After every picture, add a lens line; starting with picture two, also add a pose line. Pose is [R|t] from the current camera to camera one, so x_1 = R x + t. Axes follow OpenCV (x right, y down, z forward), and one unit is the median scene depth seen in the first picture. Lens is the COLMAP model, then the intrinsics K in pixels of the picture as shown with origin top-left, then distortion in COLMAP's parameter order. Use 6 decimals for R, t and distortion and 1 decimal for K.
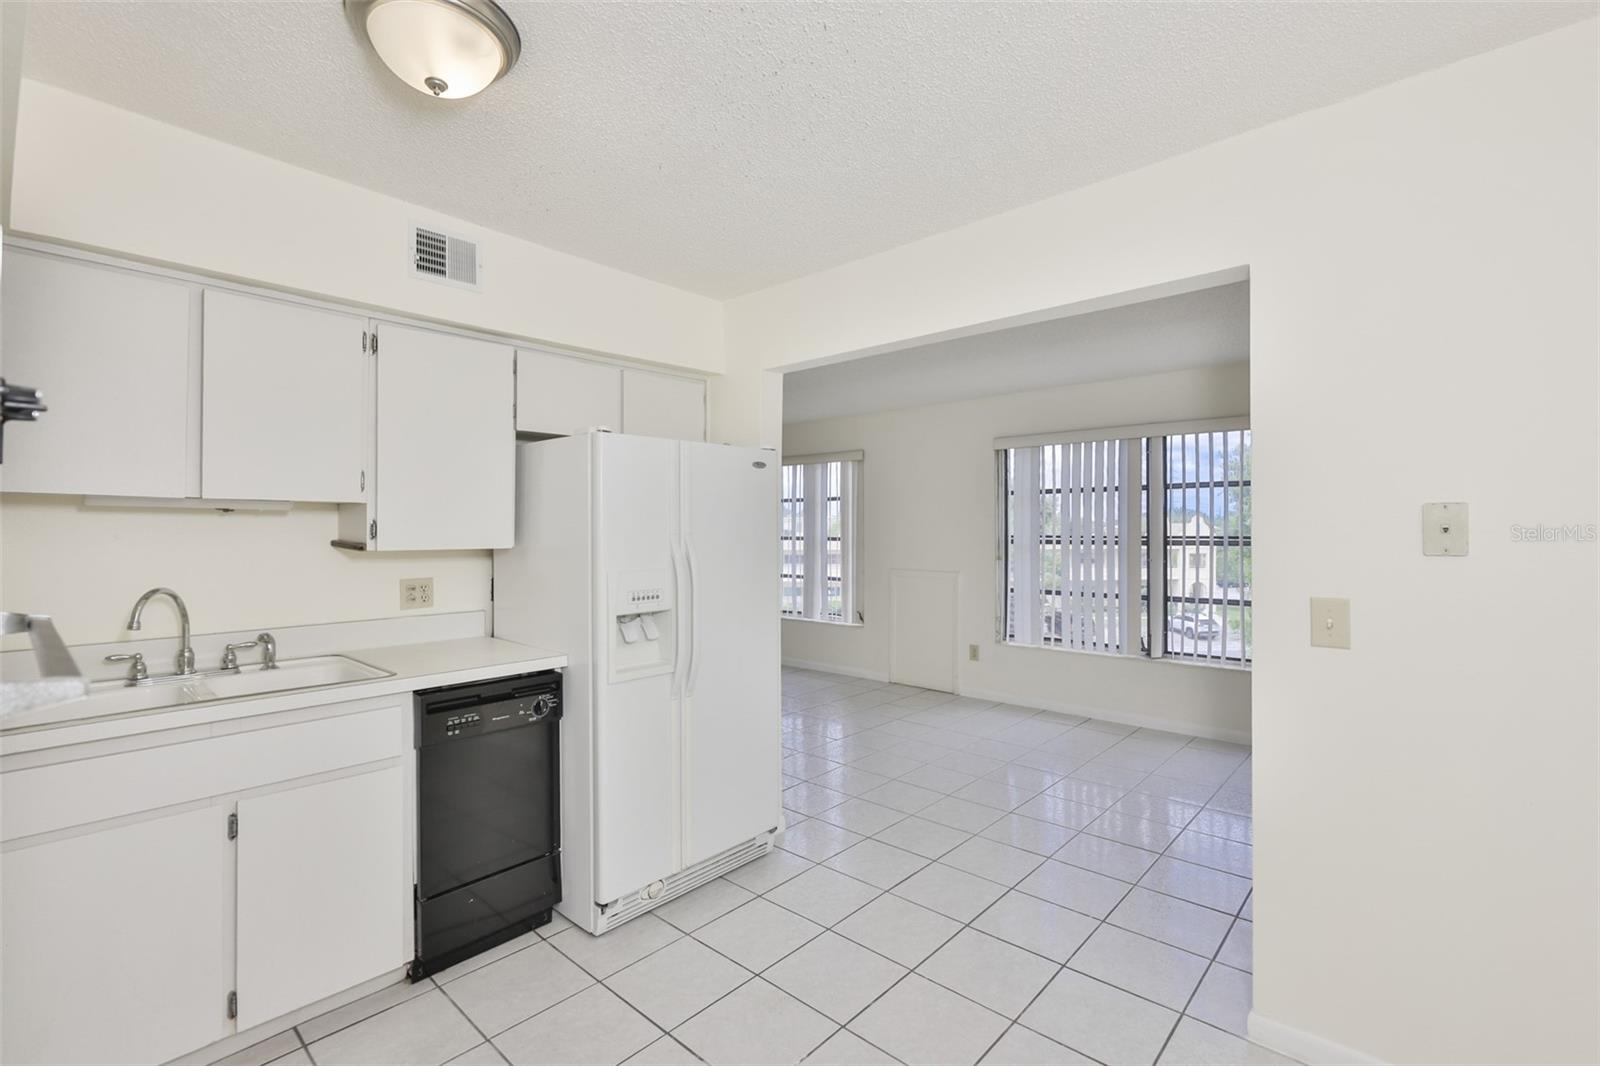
lens RADIAL K [[725.0, 0, 800.0], [0, 725.0, 533.0], [0, 0, 1]] dist [0.000886, 0.000177]
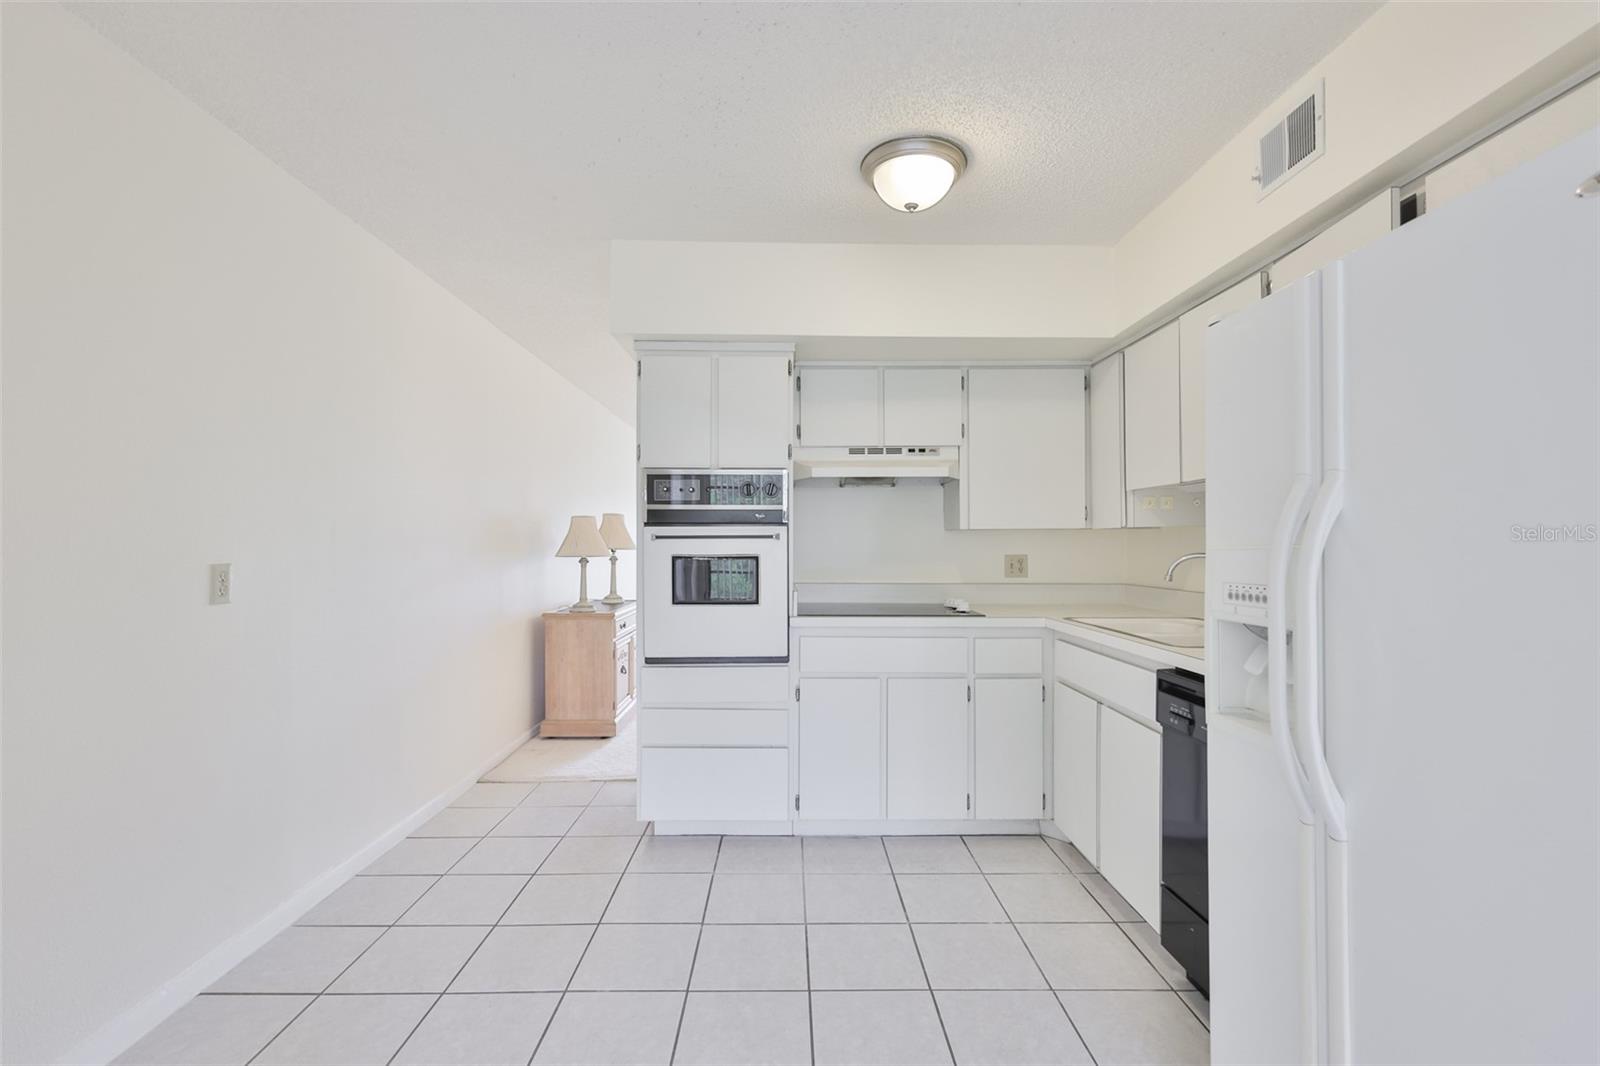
lens RADIAL K [[691.0, 0, 800.9], [0, 691.0, 542.1], [0, 0, 1]] dist [-0.000984, -0.000171]
pose [[-0.730967, -0.003297, -0.682405, 0.426021], [-0.003139, 0.999994, -0.001468, 0.053746], [0.682406, 0.001069, -0.730973, 1.250657]]
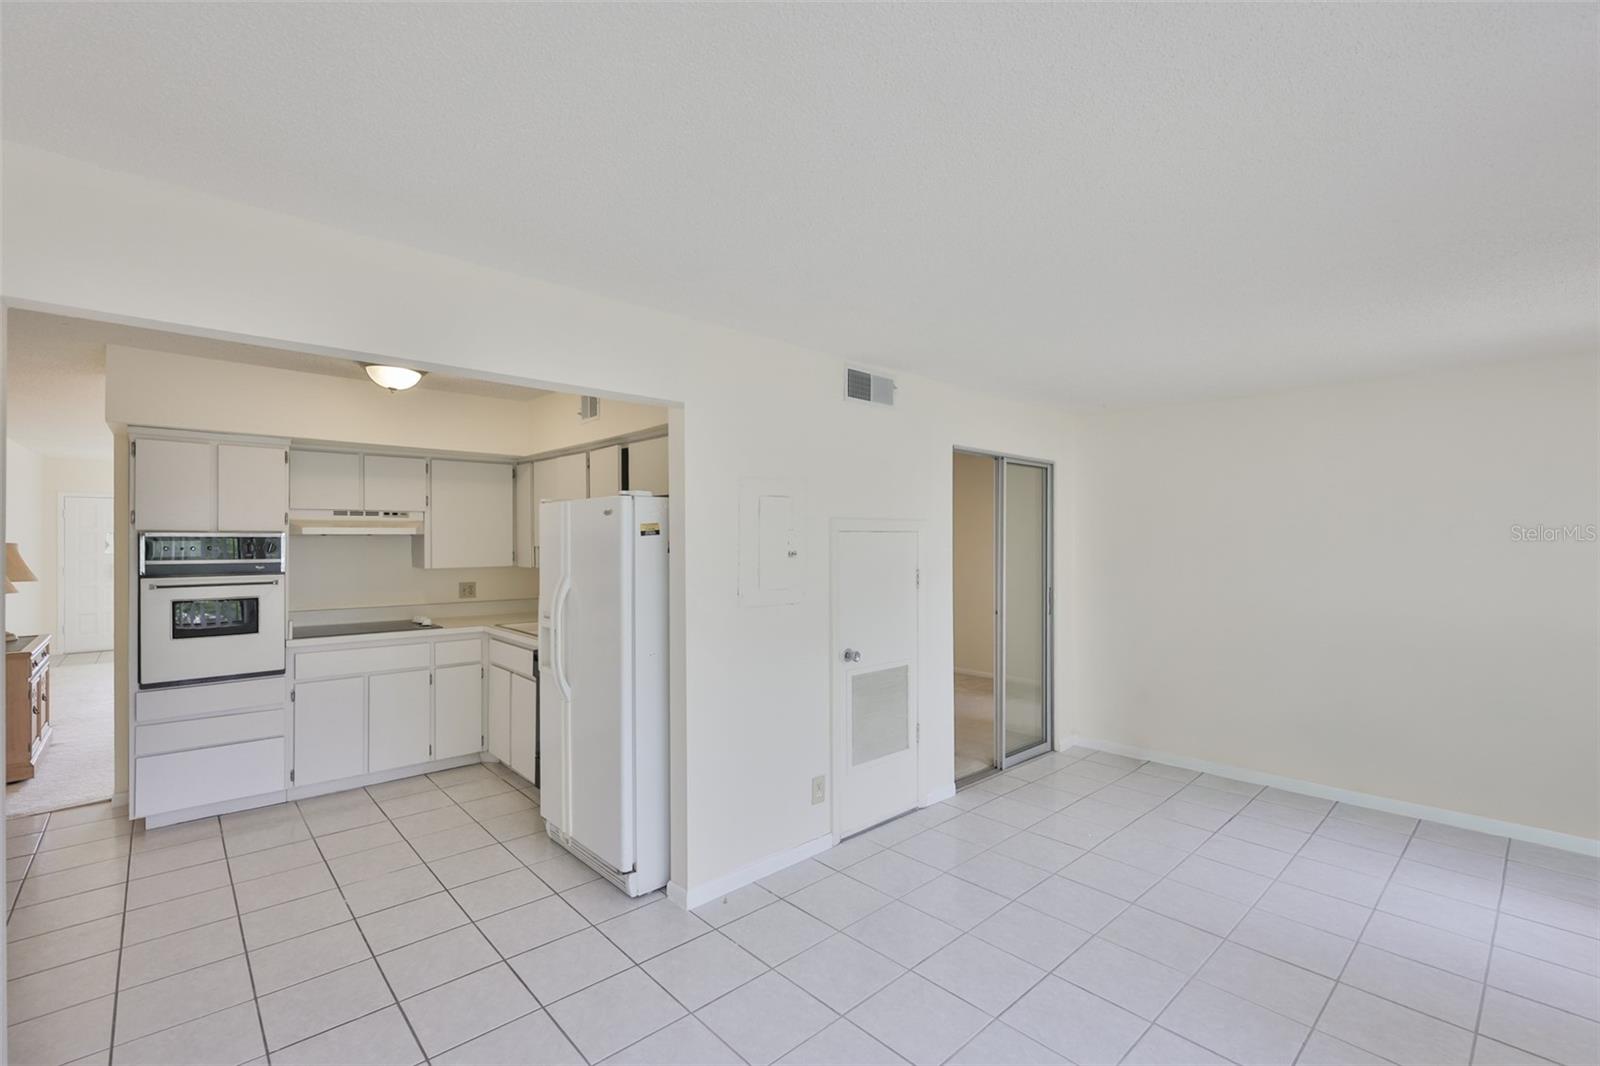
lens RADIAL K [[691.0, 0, 800.9], [0, 691.0, 542.1], [0, 0, 1]] dist [-0.000984, -0.000171]
pose [[-0.095497, 0.004094, -0.995421, 1.156014], [-0.007480, 0.999960, 0.004830, -0.071812], [0.995402, 0.007907, -0.095462, 1.745047]]
